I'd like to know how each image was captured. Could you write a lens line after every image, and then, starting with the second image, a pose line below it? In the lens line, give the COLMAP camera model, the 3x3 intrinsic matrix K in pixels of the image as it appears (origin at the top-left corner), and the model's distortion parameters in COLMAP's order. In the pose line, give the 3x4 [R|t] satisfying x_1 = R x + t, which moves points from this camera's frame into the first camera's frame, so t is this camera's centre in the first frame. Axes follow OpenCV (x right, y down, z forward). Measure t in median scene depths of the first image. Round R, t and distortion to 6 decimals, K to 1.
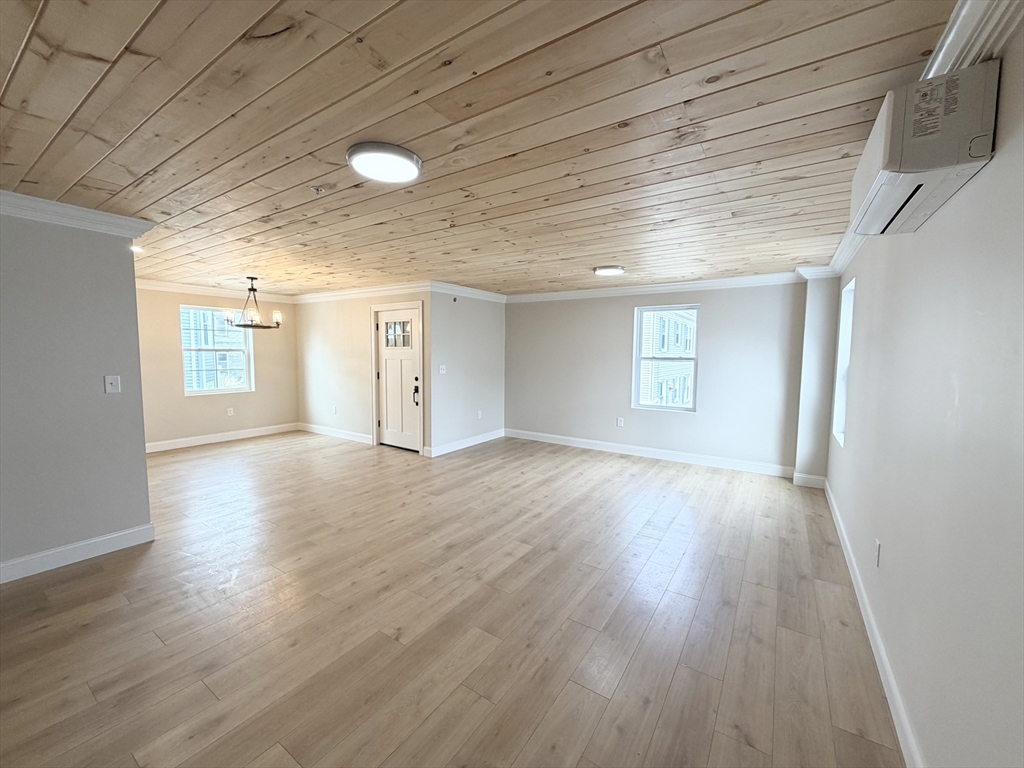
lens RADIAL K [[406.8, 0, 512.0], [0, 406.8, 386.1], [0, 0, 1]] dist [-0.001012, -0.000893]
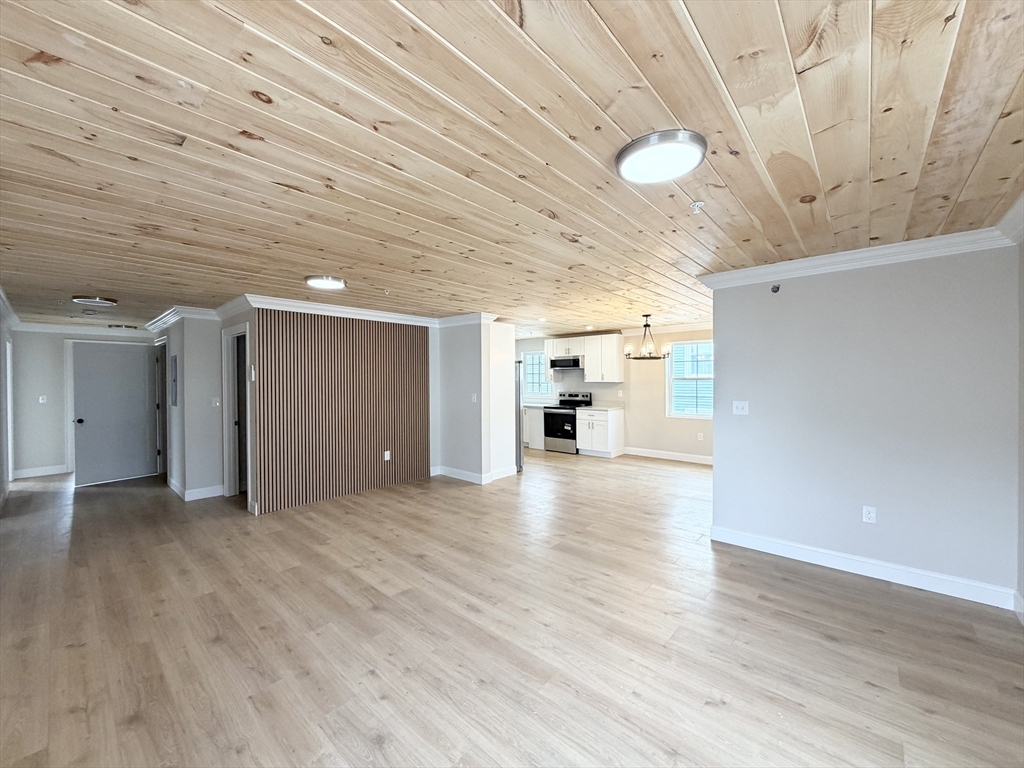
lens RADIAL K [[406.8, 0, 508.1], [0, 406.8, 382.1], [0, 0, 1]] dist [-0.001012, -0.000893]
pose [[-0.142219, -0.000020, -0.989835, 0.641016], [-0.079238, 0.996791, 0.011365, -0.076884], [0.986659, 0.080049, -0.141764, 0.953421]]
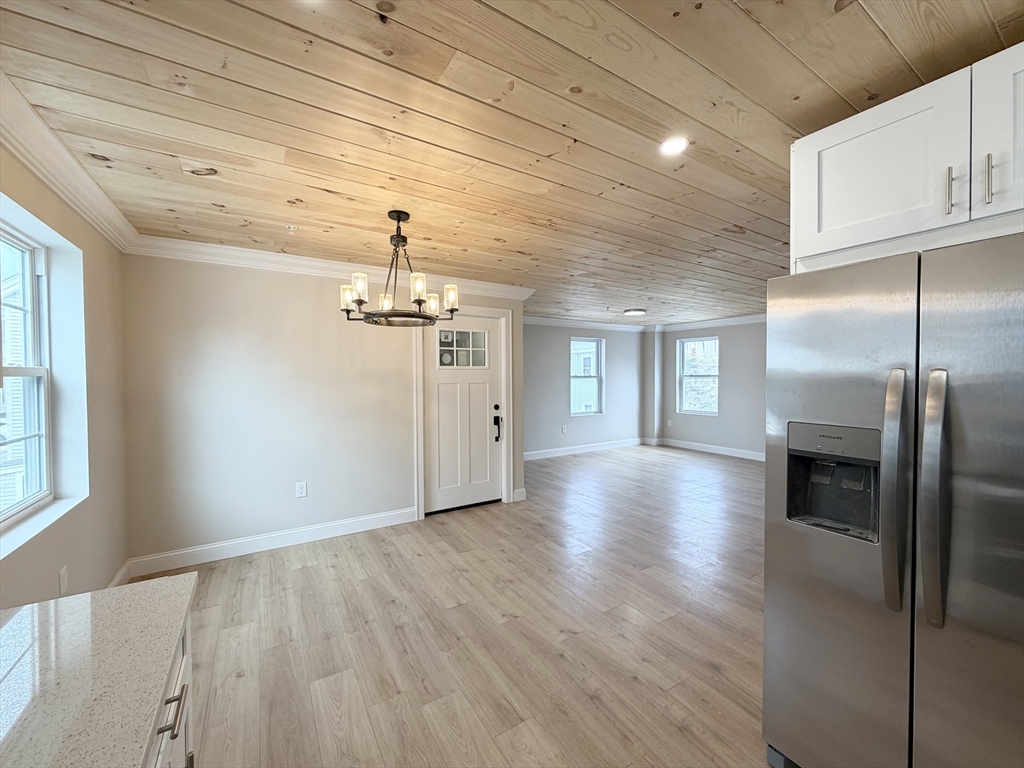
lens RADIAL K [[406.8, 0, 511.4], [0, 406.8, 379.5], [0, 0, 1]] dist [-0.001012, -0.000893]
pose [[0.411870, -0.021052, 0.910999, -1.223658], [0.081172, 0.996606, -0.013668, -0.075561], [-0.907620, 0.079577, 0.412181, 0.849006]]
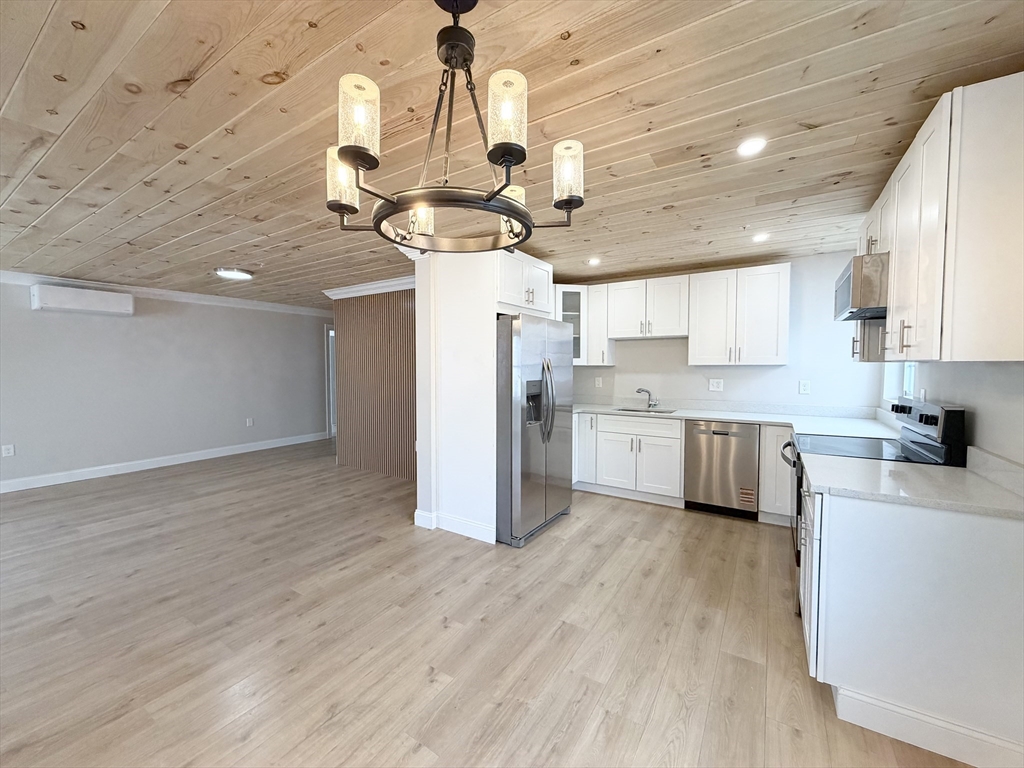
lens RADIAL K [[406.8, 0, 514.8], [0, 406.8, 386.3], [0, 0, 1]] dist [-0.001012, -0.000893]
pose [[-0.999705, -0.008028, -0.022937, -0.802173], [-0.011126, 0.990322, 0.138340, -0.114458], [0.021604, 0.138554, -0.990119, 1.475748]]
